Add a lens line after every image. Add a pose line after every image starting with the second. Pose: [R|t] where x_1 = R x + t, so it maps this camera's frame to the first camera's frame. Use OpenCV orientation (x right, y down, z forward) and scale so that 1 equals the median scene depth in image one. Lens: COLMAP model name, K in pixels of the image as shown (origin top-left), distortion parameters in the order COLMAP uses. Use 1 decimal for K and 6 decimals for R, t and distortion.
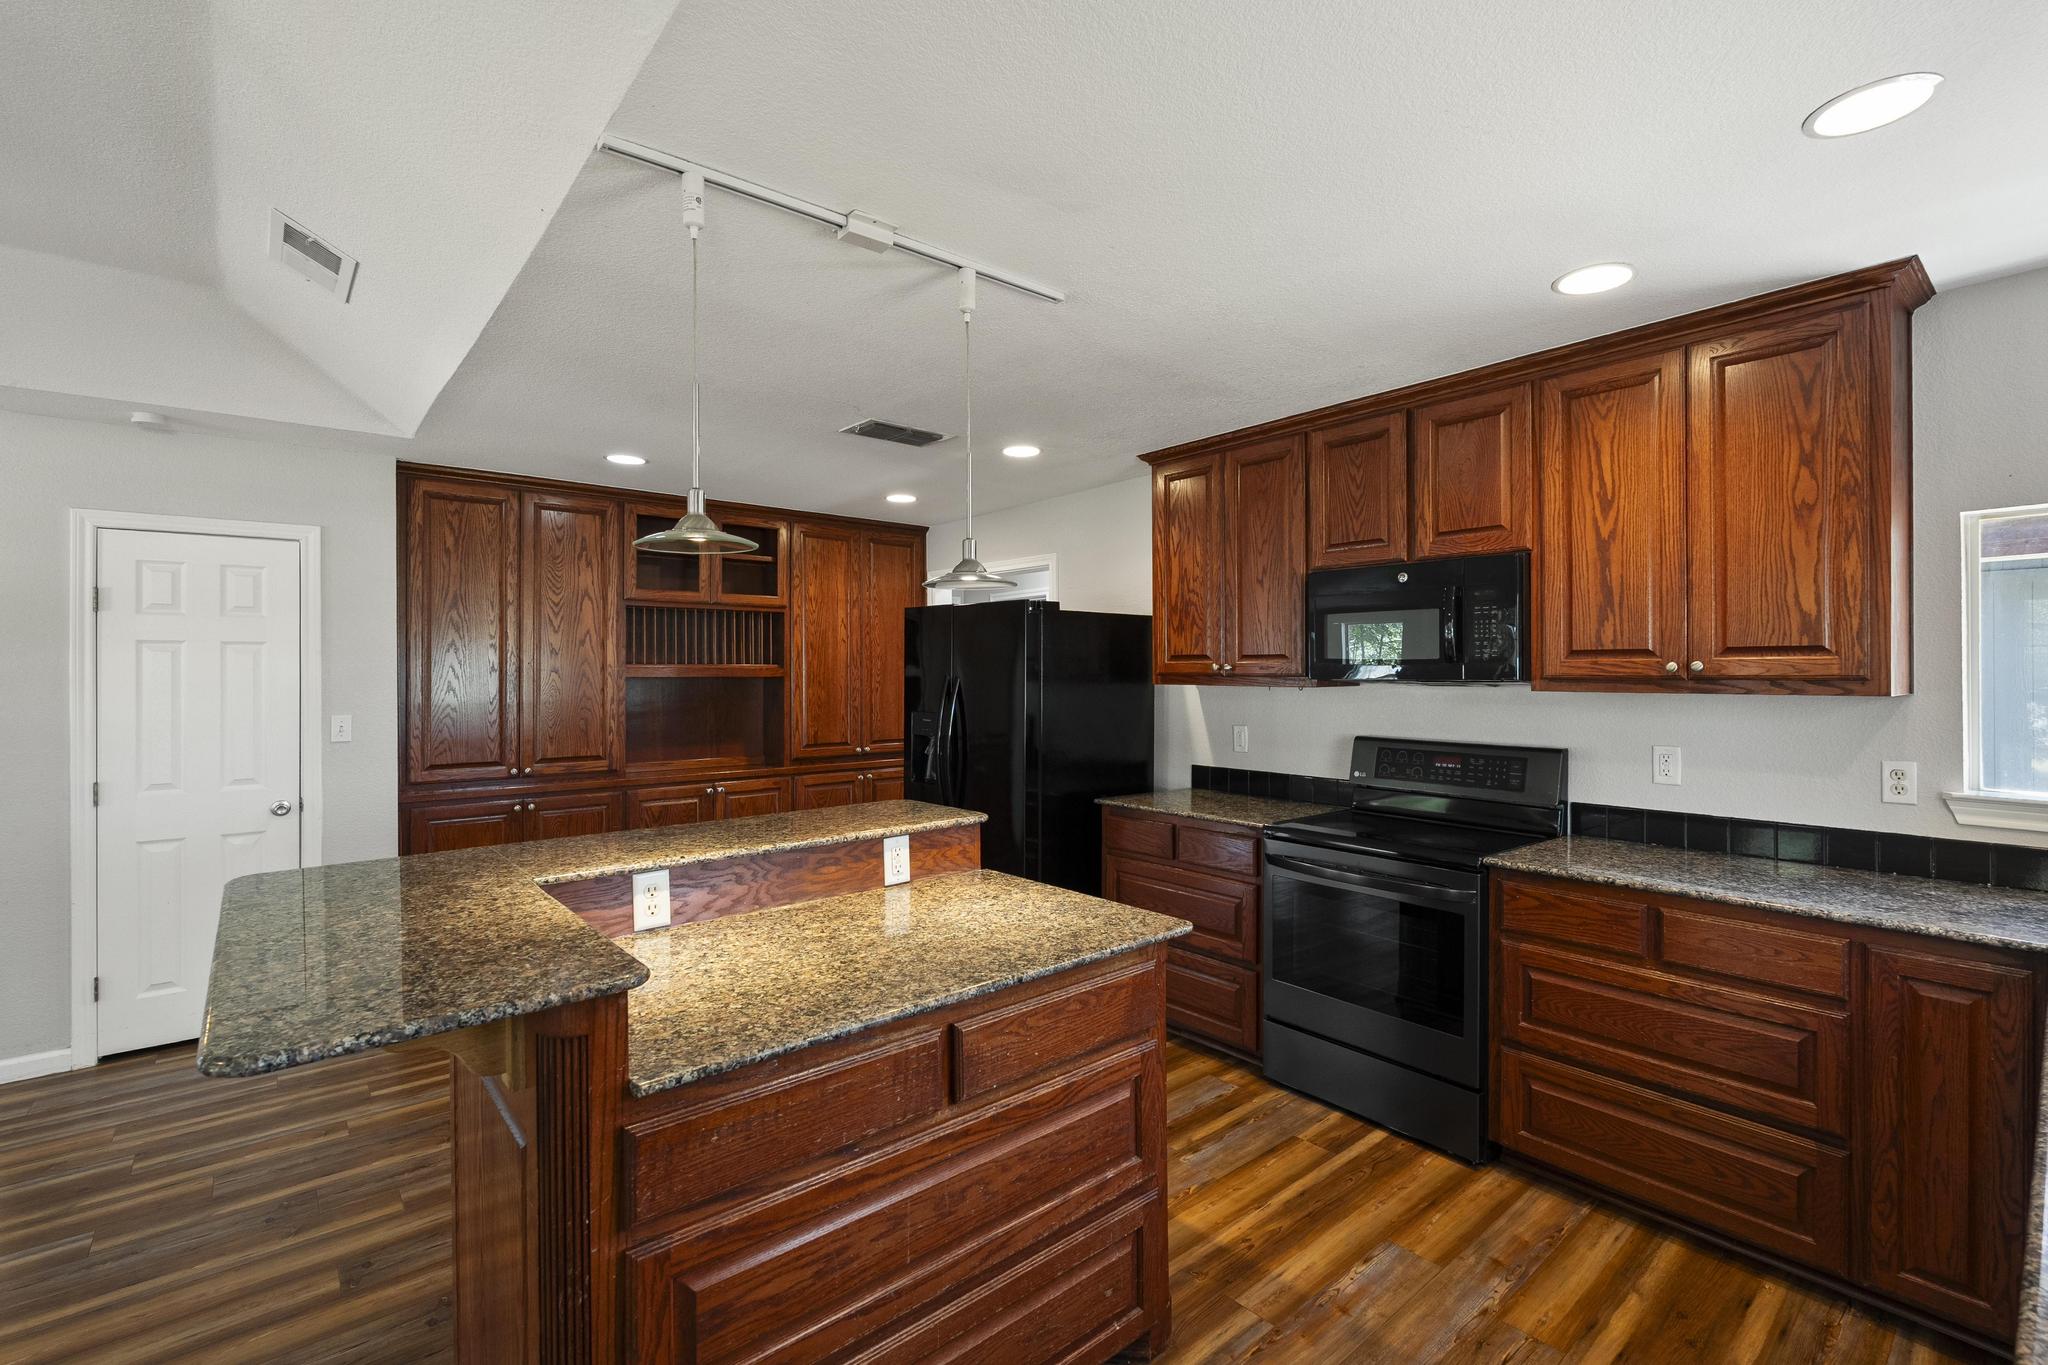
lens RADIAL K [[904.4, 0, 1033.9], [0, 904.4, 674.3], [0, 0, 1]] dist [-0.002915, 0.000550]
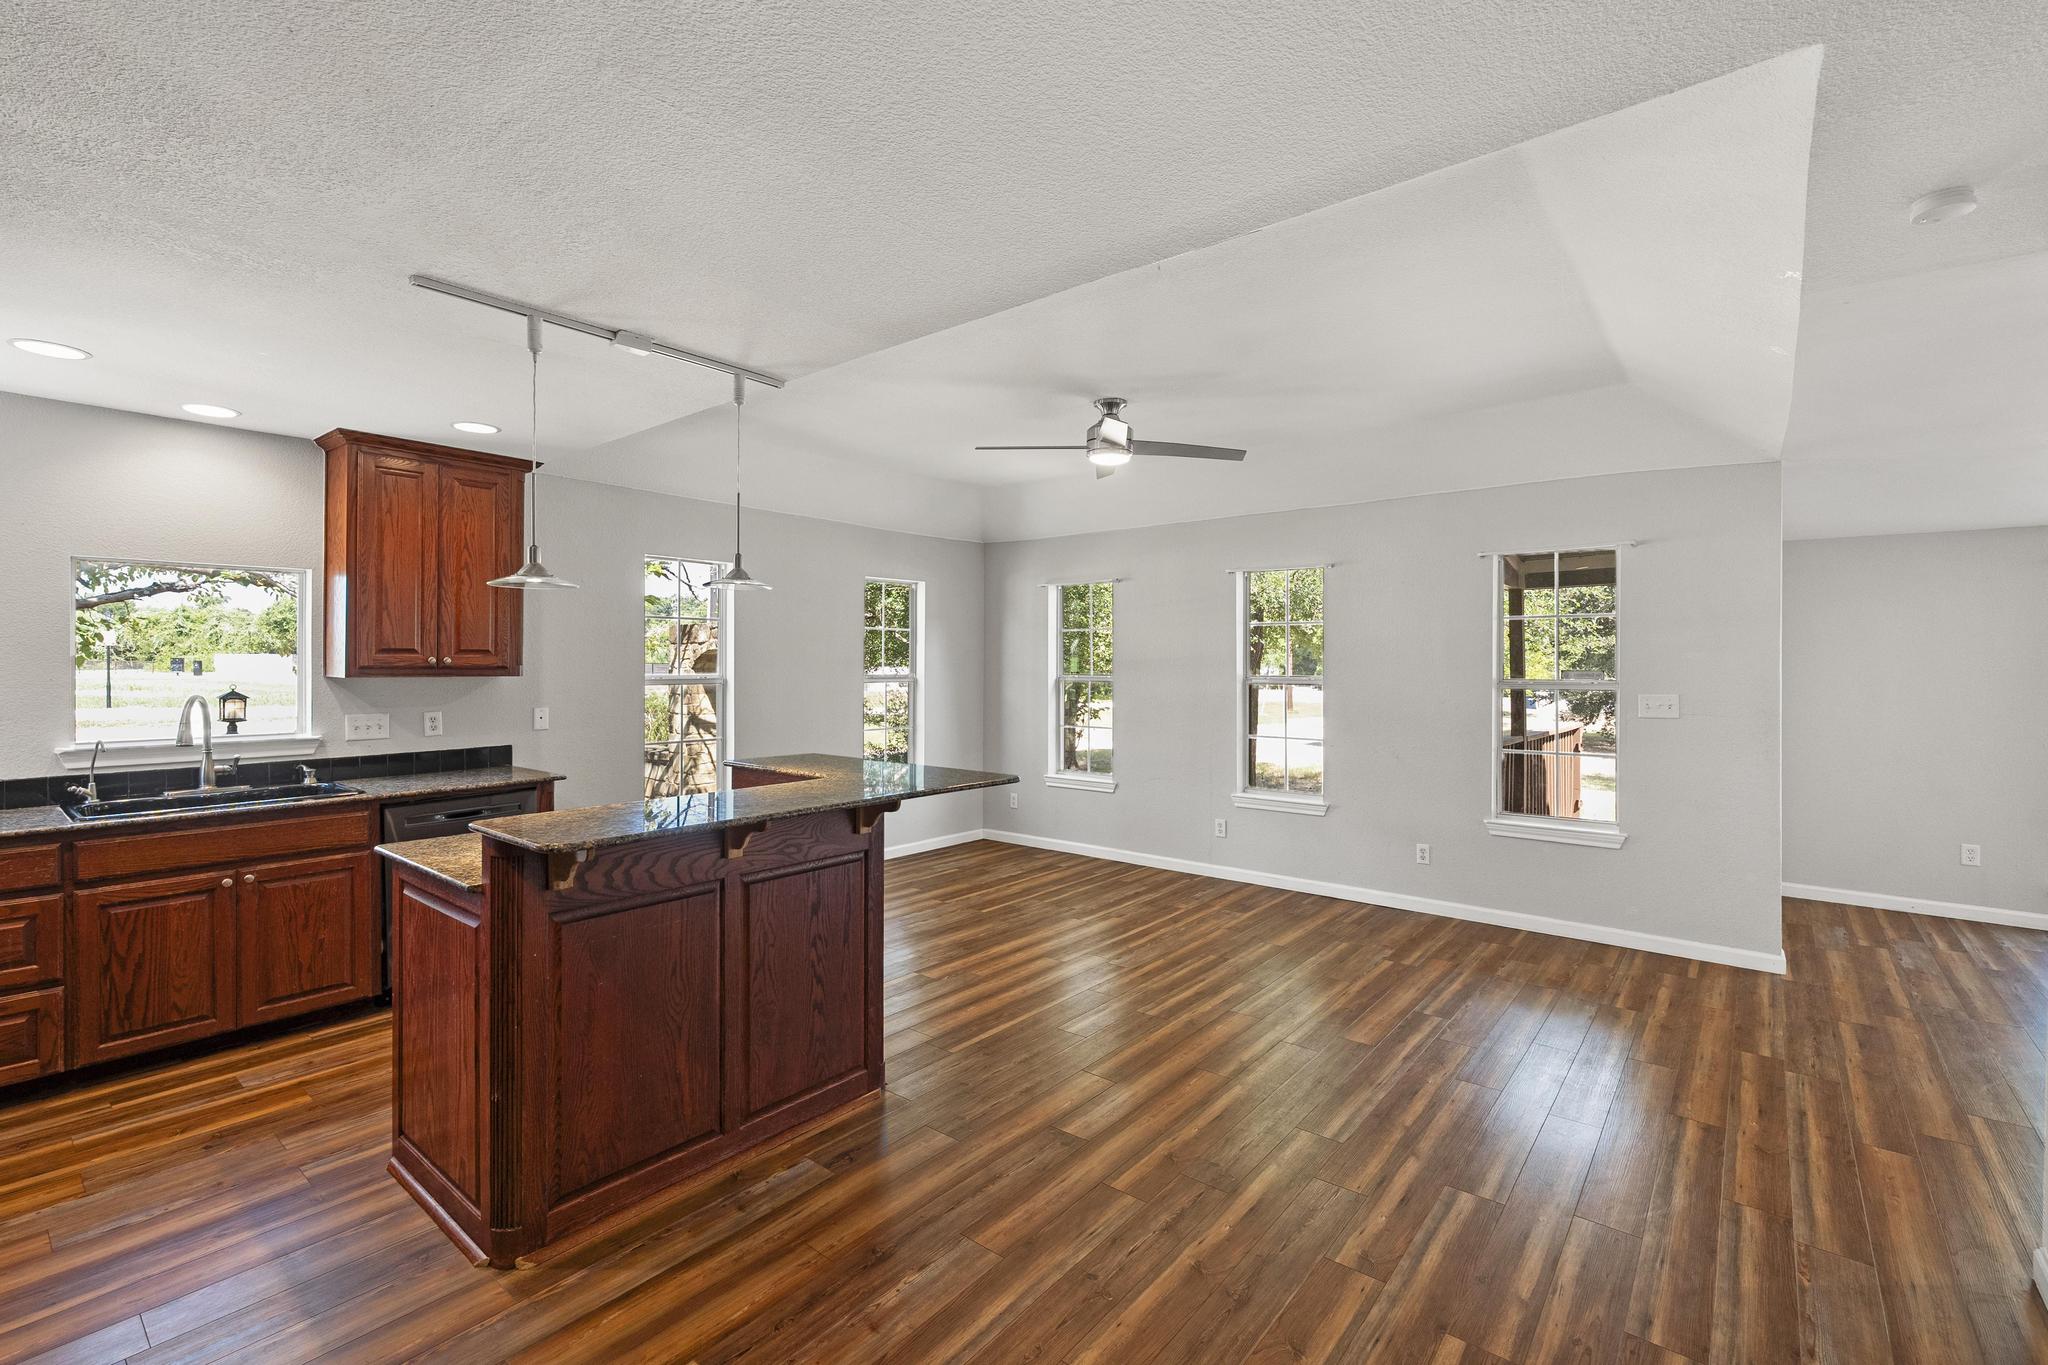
lens RADIAL K [[904.4, 0, 1019.9], [0, 904.4, 668.2], [0, 0, 1]] dist [-0.002915, 0.000550]
pose [[-0.984157, 0.004674, -0.177239, -0.391948], [0.002819, 0.999939, 0.010721, -0.000986], [0.177278, 0.010052, -0.984110, 1.836123]]
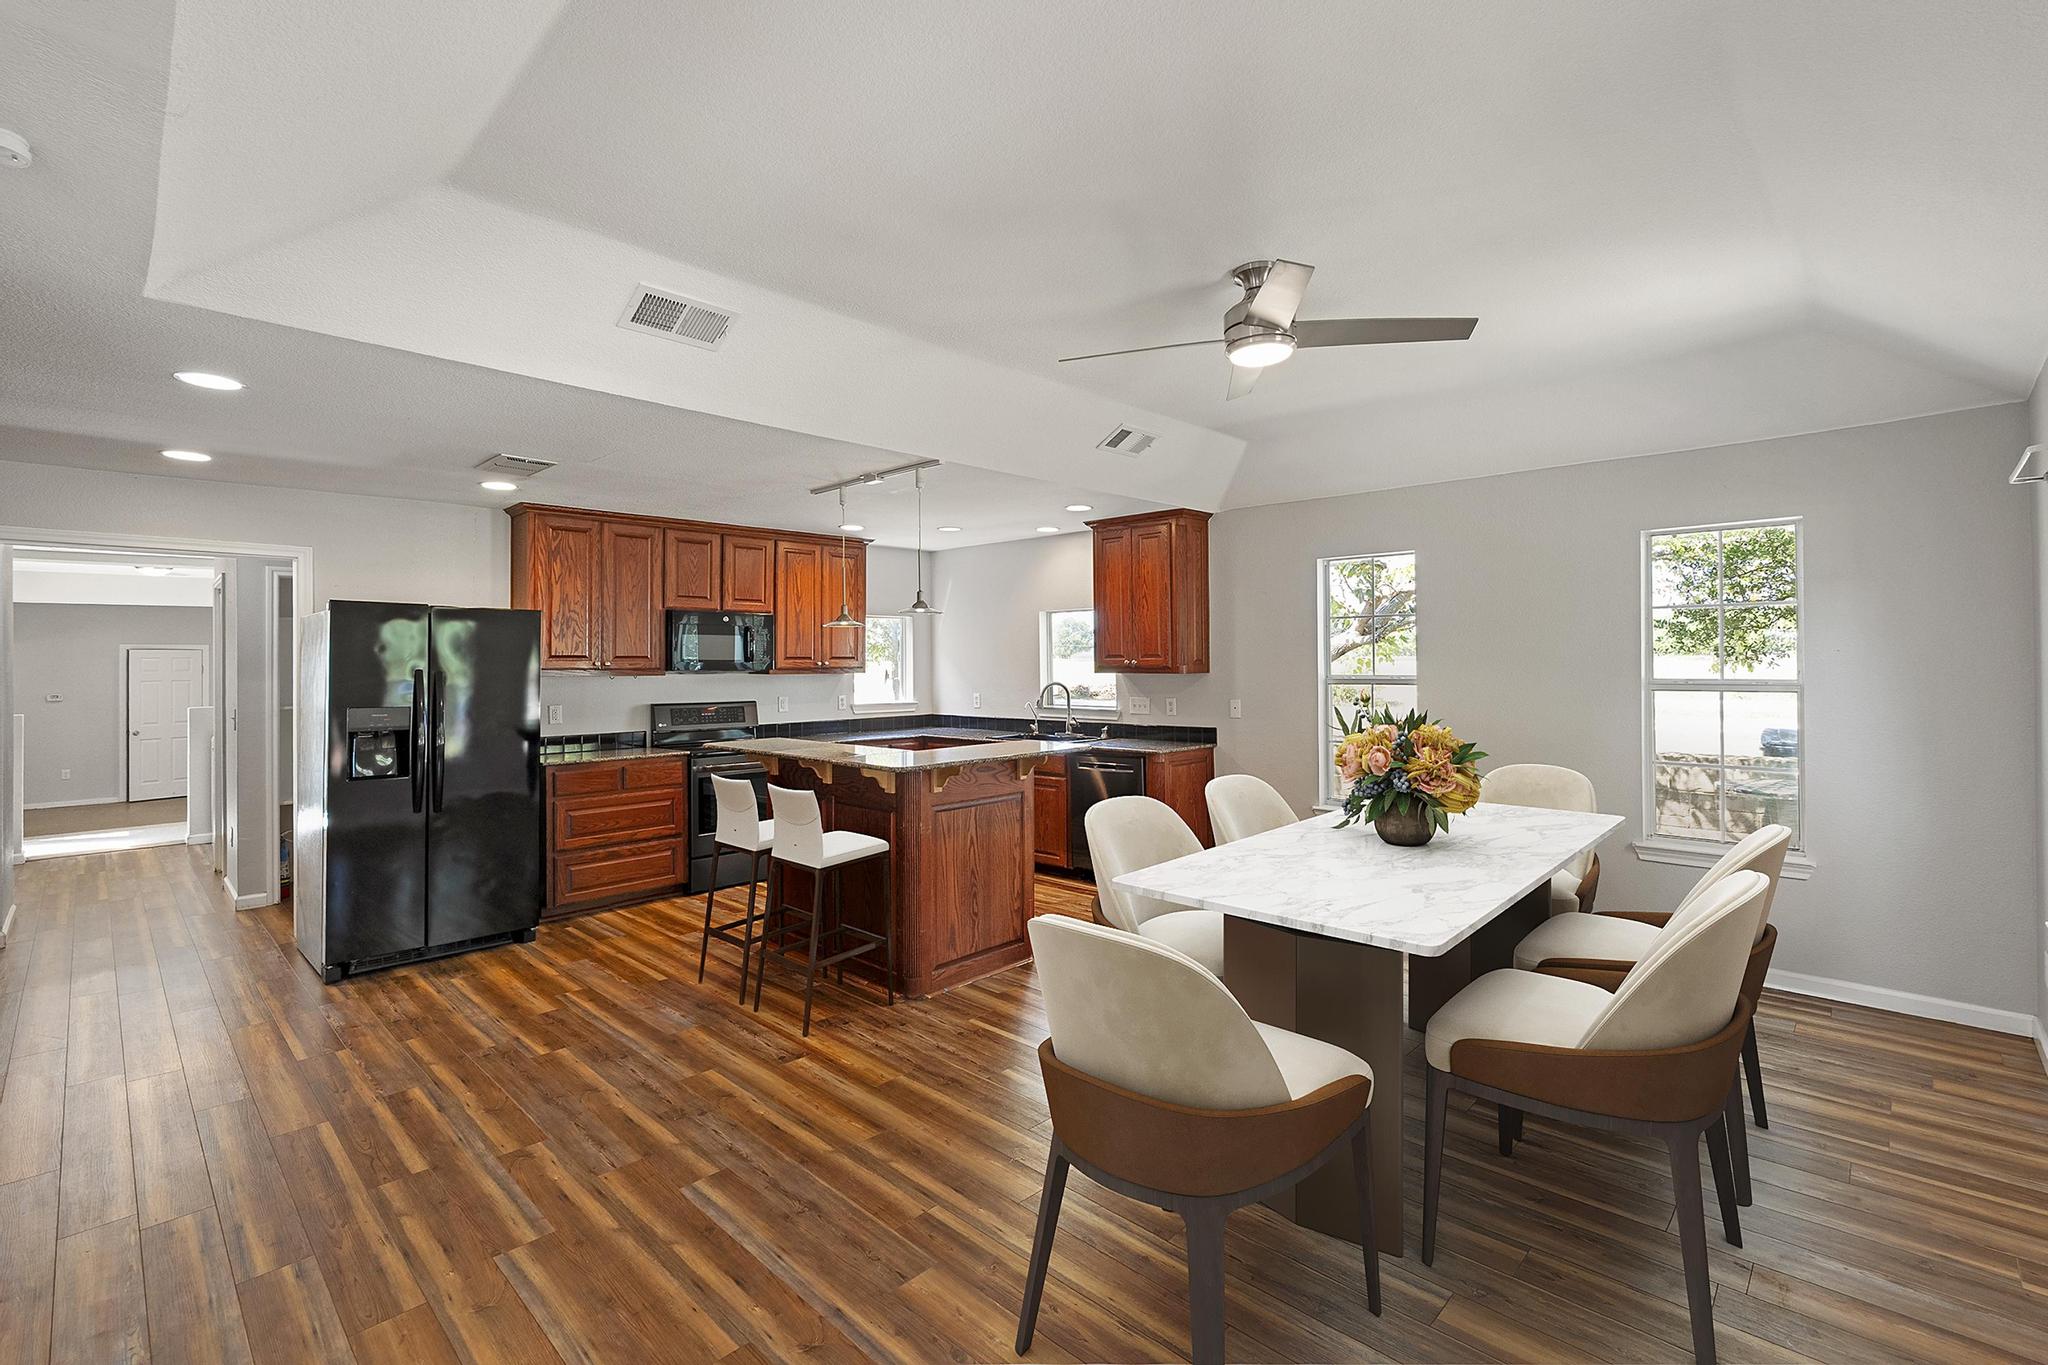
lens RADIAL K [[904.4, 0, 1032.0], [0, 904.4, 664.1], [0, 0, 1]] dist [-0.002915, 0.000550]
pose [[-0.101523, 0.004883, 0.994821, -1.916616], [0.012346, 0.999917, -0.003648, 0.009561], [-0.994757, 0.011912, -0.101575, 0.614840]]
